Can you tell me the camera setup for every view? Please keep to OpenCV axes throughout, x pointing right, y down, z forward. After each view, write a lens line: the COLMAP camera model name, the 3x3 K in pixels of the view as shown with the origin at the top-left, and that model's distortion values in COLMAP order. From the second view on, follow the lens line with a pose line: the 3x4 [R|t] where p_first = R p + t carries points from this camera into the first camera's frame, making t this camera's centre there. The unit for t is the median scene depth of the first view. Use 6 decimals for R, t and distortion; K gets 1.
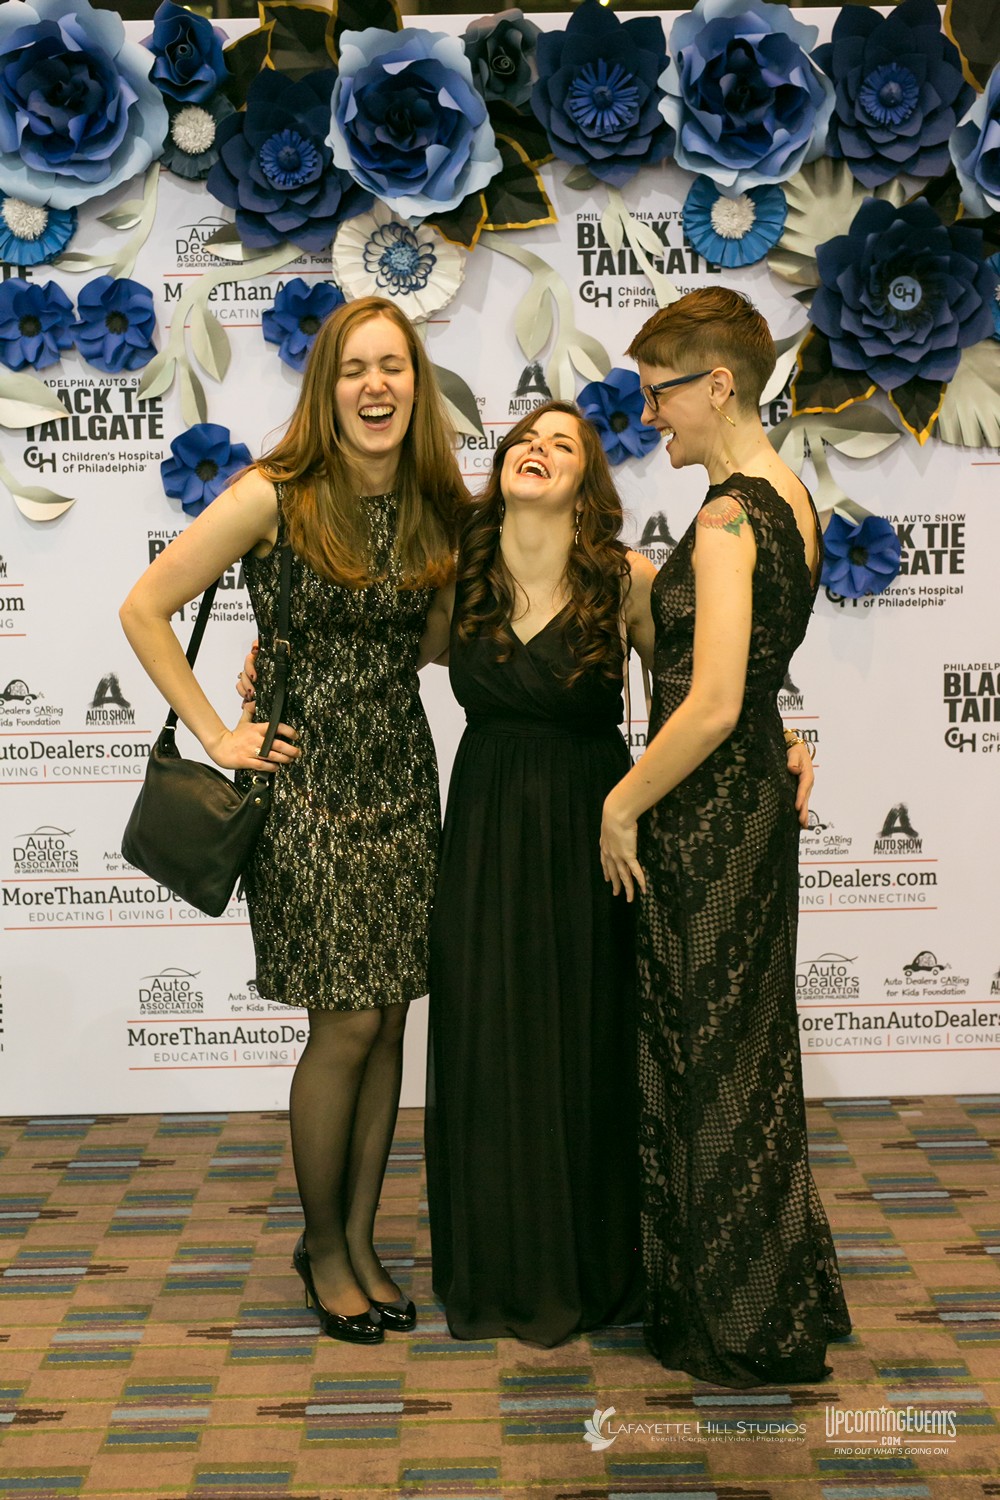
lens RADIAL K [[2083.6, 0, 492.6], [0, 2083.6, 750.5], [0, 0, 1]] dist [0.022778, 0.000000]
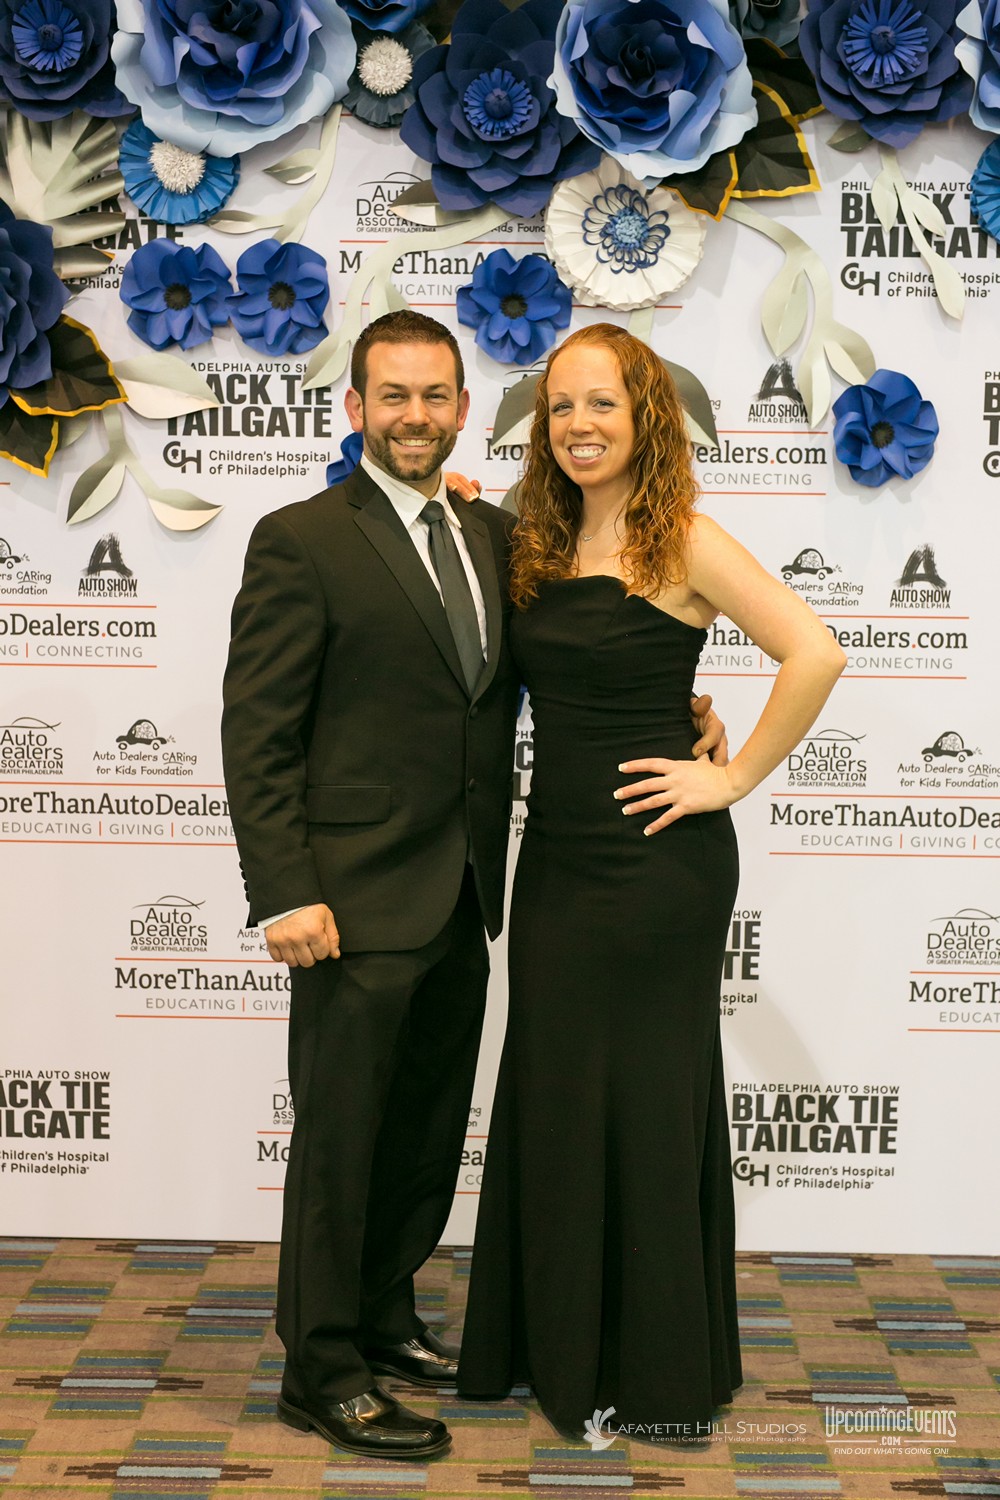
lens RADIAL K [[2083.6, 0, 494.1], [0, 2083.6, 751.1], [0, 0, 1]] dist [0.022778, 0.000000]
pose [[0.999086, 0.036280, -0.022585, -0.070361], [-0.036492, 0.999293, -0.009037, -0.019412], [0.022241, 0.009853, 0.999704, 0.172974]]
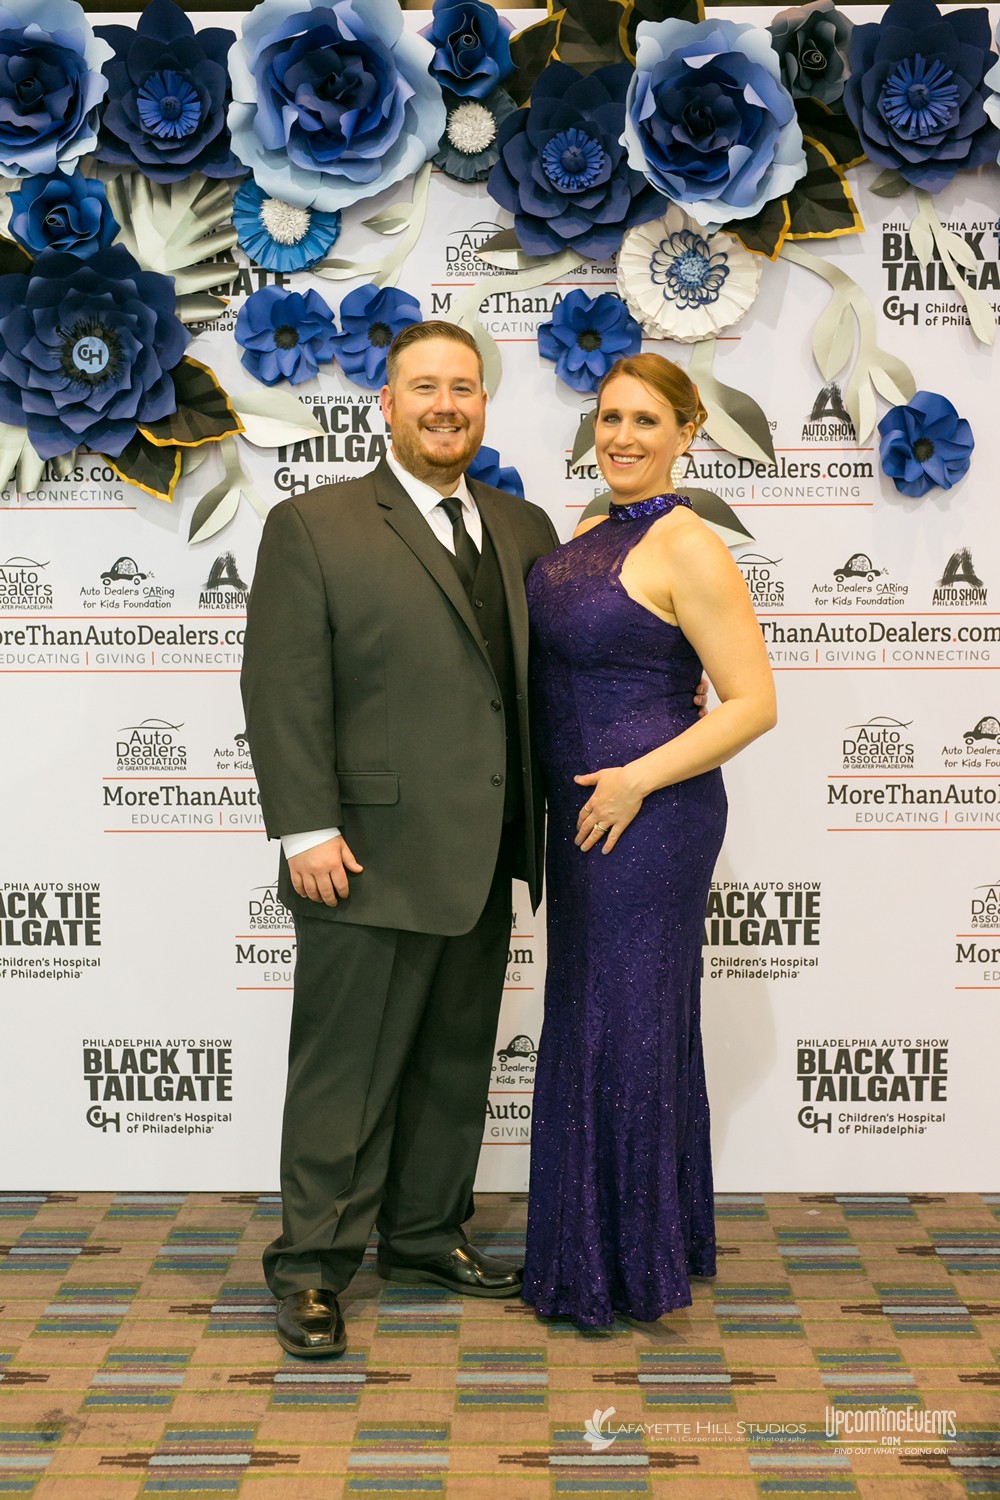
lens RADIAL K [[2083.6, 0, 495.1], [0, 2083.6, 752.1], [0, 0, 1]] dist [0.022778, 0.000000]
pose [[0.999583, 0.018243, -0.022401, -0.105403], [-0.018629, 0.999680, -0.017129, -0.005613], [0.022081, 0.017539, 0.999602, 0.081778]]
